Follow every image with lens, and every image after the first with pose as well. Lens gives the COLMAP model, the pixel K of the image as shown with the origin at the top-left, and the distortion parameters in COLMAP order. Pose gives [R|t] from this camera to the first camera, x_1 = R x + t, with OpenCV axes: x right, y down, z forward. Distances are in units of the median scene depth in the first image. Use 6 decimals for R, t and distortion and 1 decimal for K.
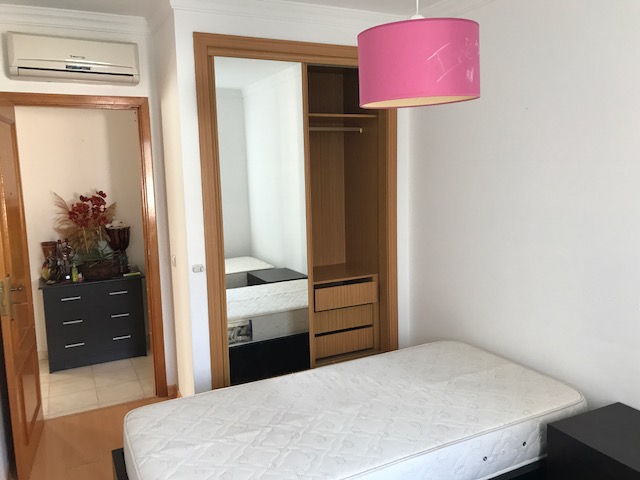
lens RADIAL K [[519.3, 0, 319.2], [0, 519.3, 236.5], [0, 0, 1]] dist [0.008694, -0.014563]
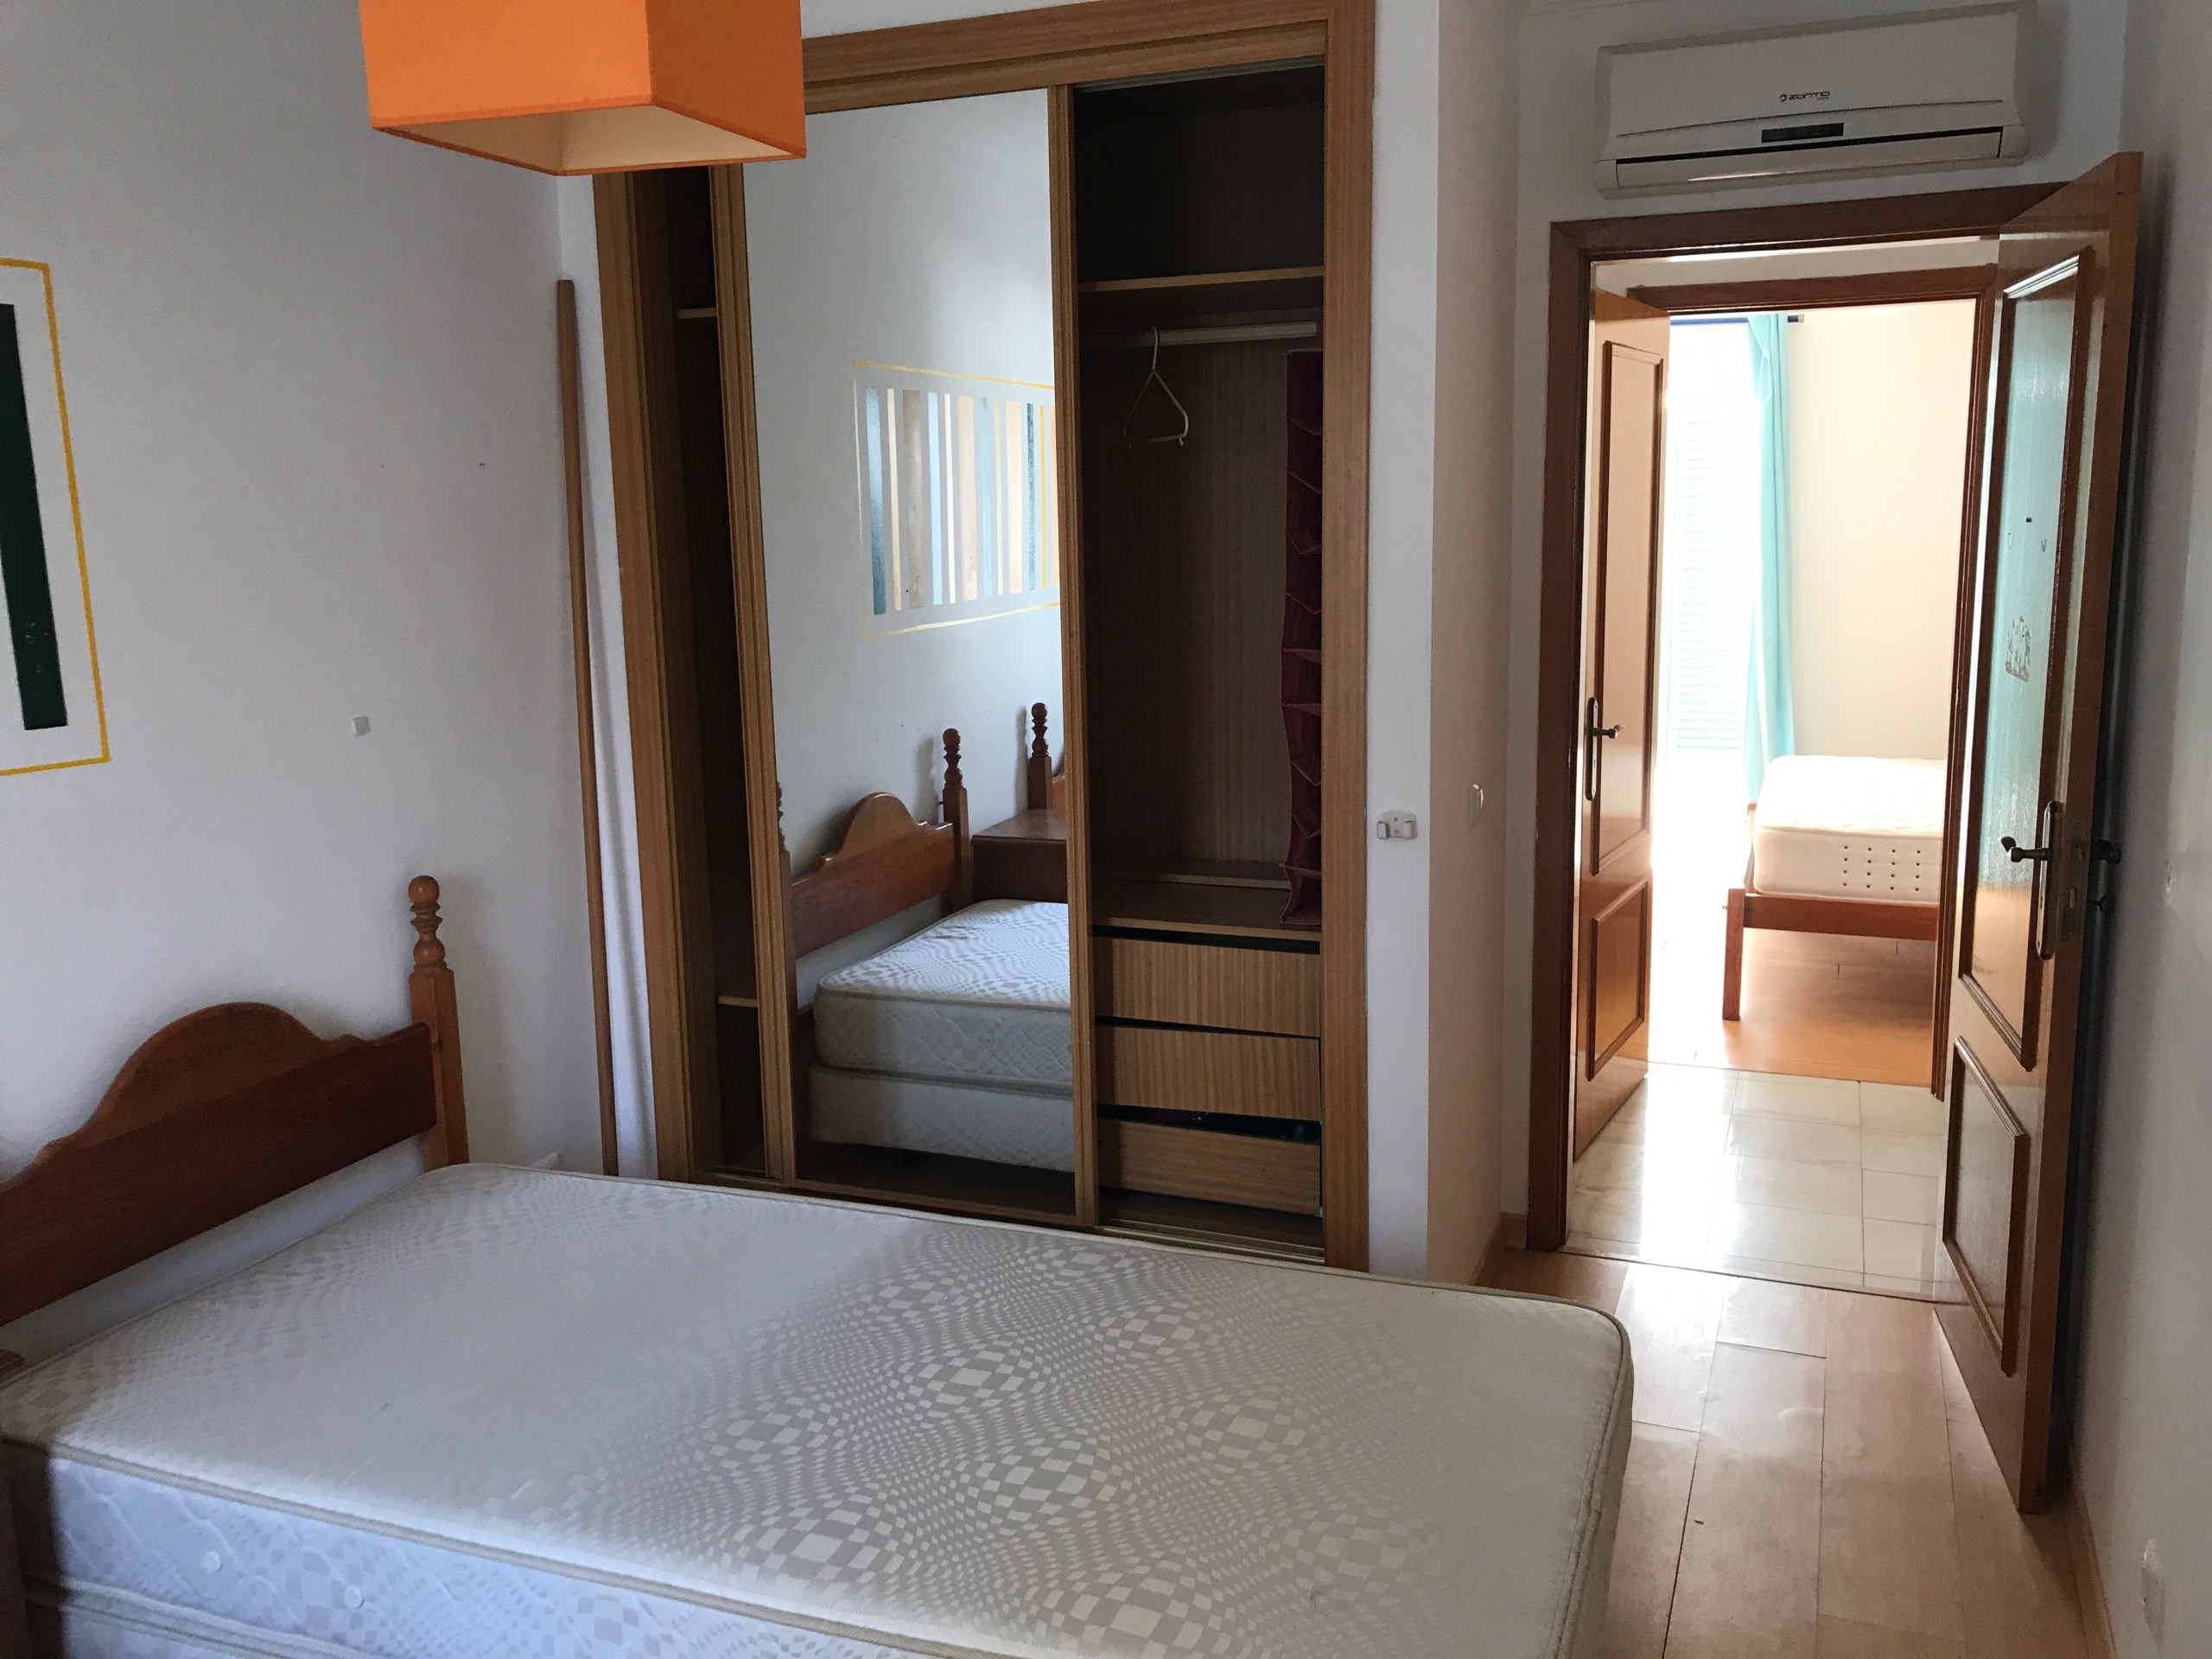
lens RADIAL K [[1794.8, 0, 1103.2], [0, 1794.8, 817.5], [0, 0, 1]] dist [0.008694, -0.014563]
pose [[0.668412, 0.136293, -0.731198, 0.664562], [-0.095885, 0.990655, 0.097003, -0.055825], [0.737585, 0.005273, 0.675233, 0.385044]]
